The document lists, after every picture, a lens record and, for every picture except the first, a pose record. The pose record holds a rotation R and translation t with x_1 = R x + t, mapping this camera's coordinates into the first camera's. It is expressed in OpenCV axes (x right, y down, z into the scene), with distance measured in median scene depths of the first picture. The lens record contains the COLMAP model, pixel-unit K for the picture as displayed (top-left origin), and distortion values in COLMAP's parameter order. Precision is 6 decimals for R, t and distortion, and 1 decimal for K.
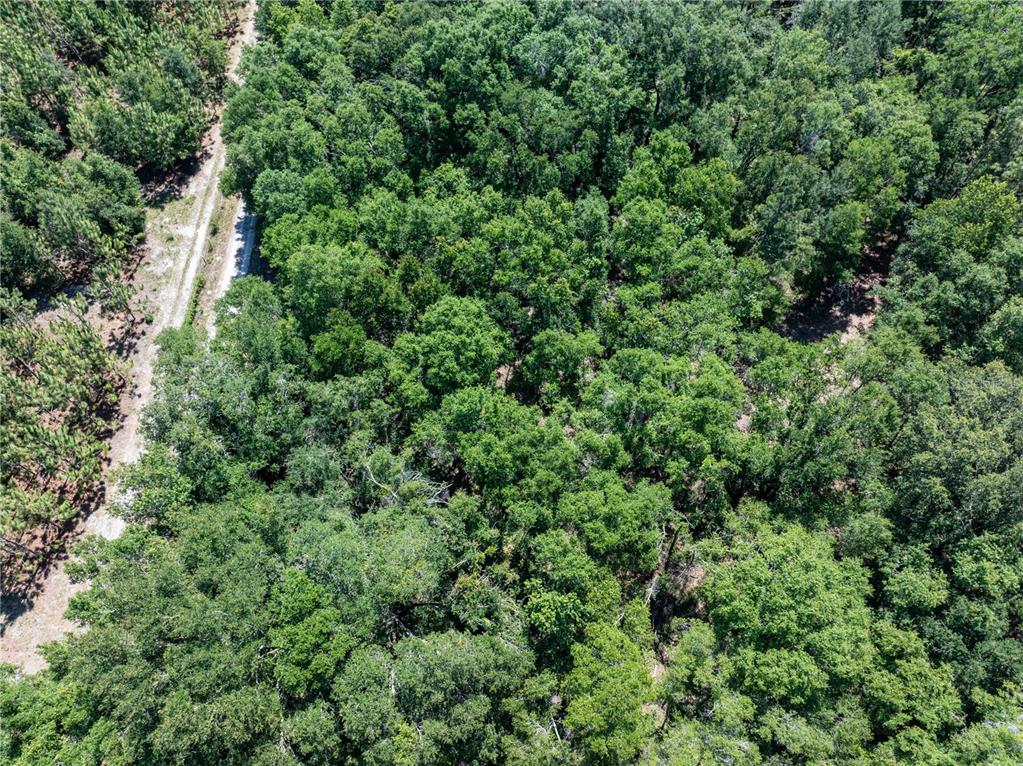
lens RADIAL K [[721.9, 0, 510.2], [0, 721.9, 383.7], [0, 0, 1]] dist [-0.045790, 0.015097]
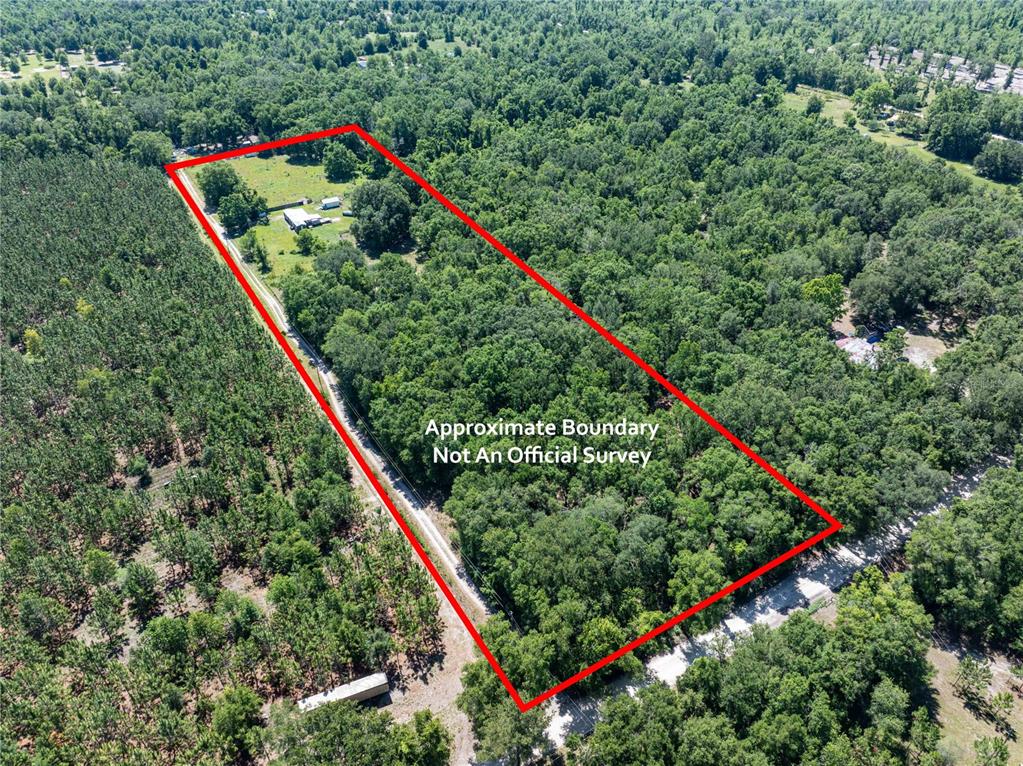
lens RADIAL K [[721.9, 0, 514.5], [0, 721.9, 383.9], [0, 0, 1]] dist [-0.045790, 0.015097]
pose [[0.843082, -0.318866, 0.433055, -1.053585], [0.478092, 0.813128, -0.332041, 0.424850], [-0.246253, 0.486978, 0.837981, -1.005056]]
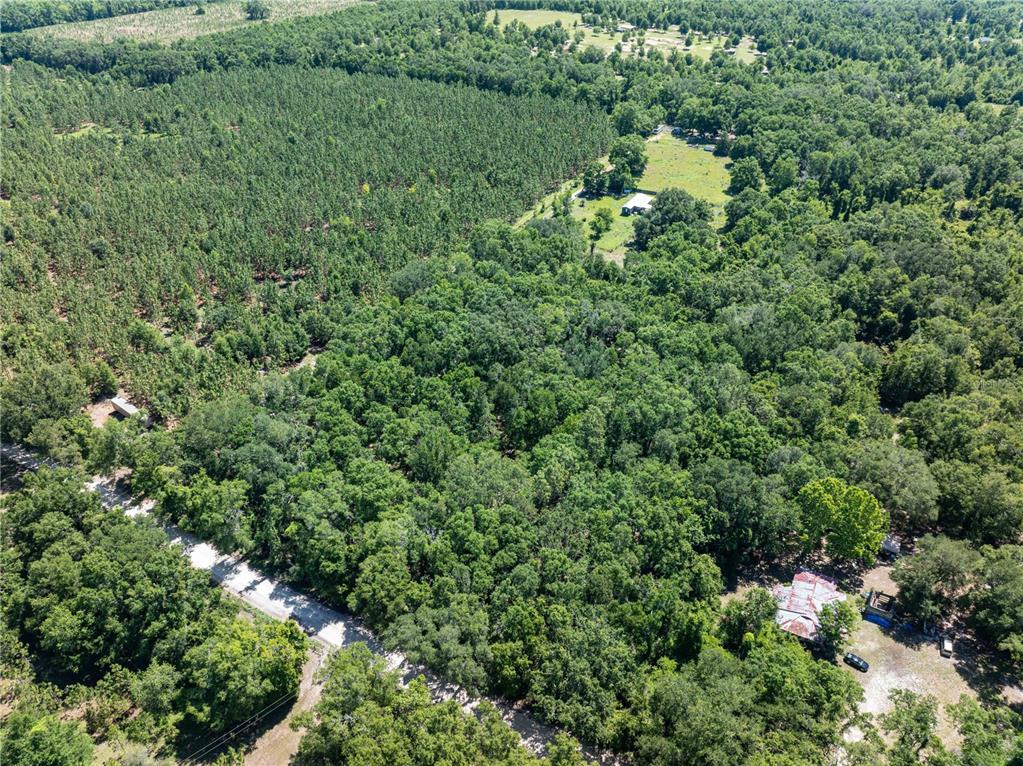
lens RADIAL K [[721.9, 0, 515.3], [0, 721.9, 383.3], [0, 0, 1]] dist [-0.045790, 0.015097]
pose [[0.882526, 0.262683, -0.390059, 1.363040], [-0.412362, 0.831003, -0.373352, 0.581322], [0.226067, 0.490338, 0.841702, -1.069343]]
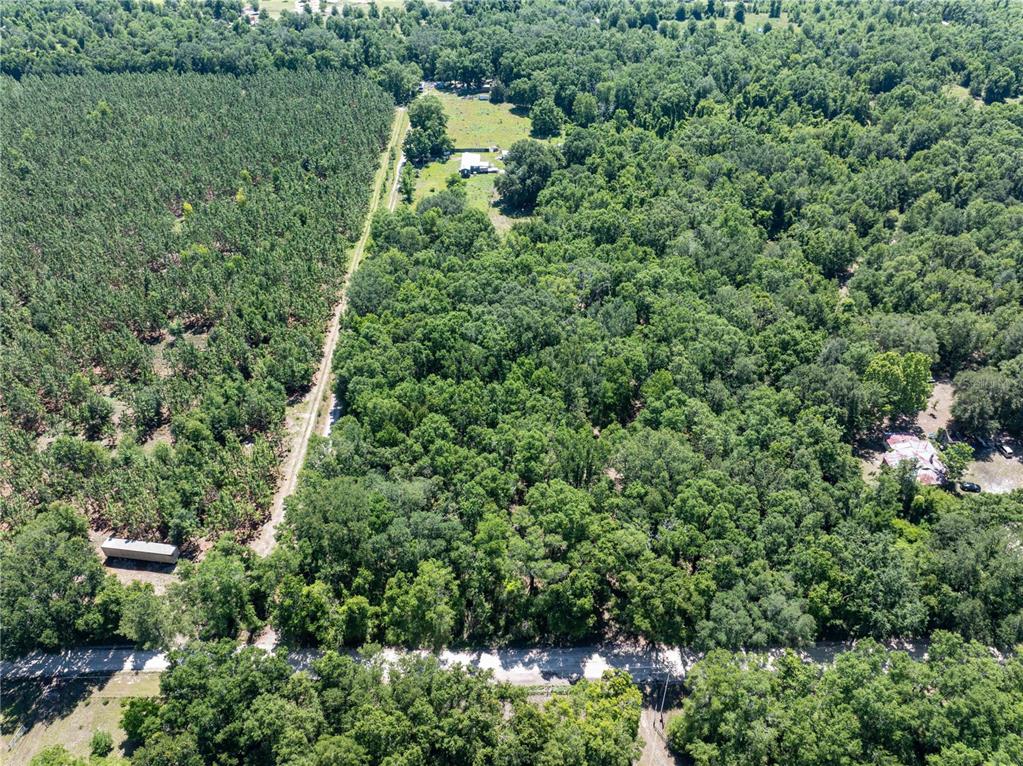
lens RADIAL K [[721.9, 0, 512.3], [0, 721.9, 381.4], [0, 0, 1]] dist [-0.045790, 0.015097]
pose [[0.999353, -0.028588, 0.021825, 0.120589], [0.035024, 0.911530, -0.409740, 0.695610], [-0.008181, 0.410240, 0.911941, -1.144110]]
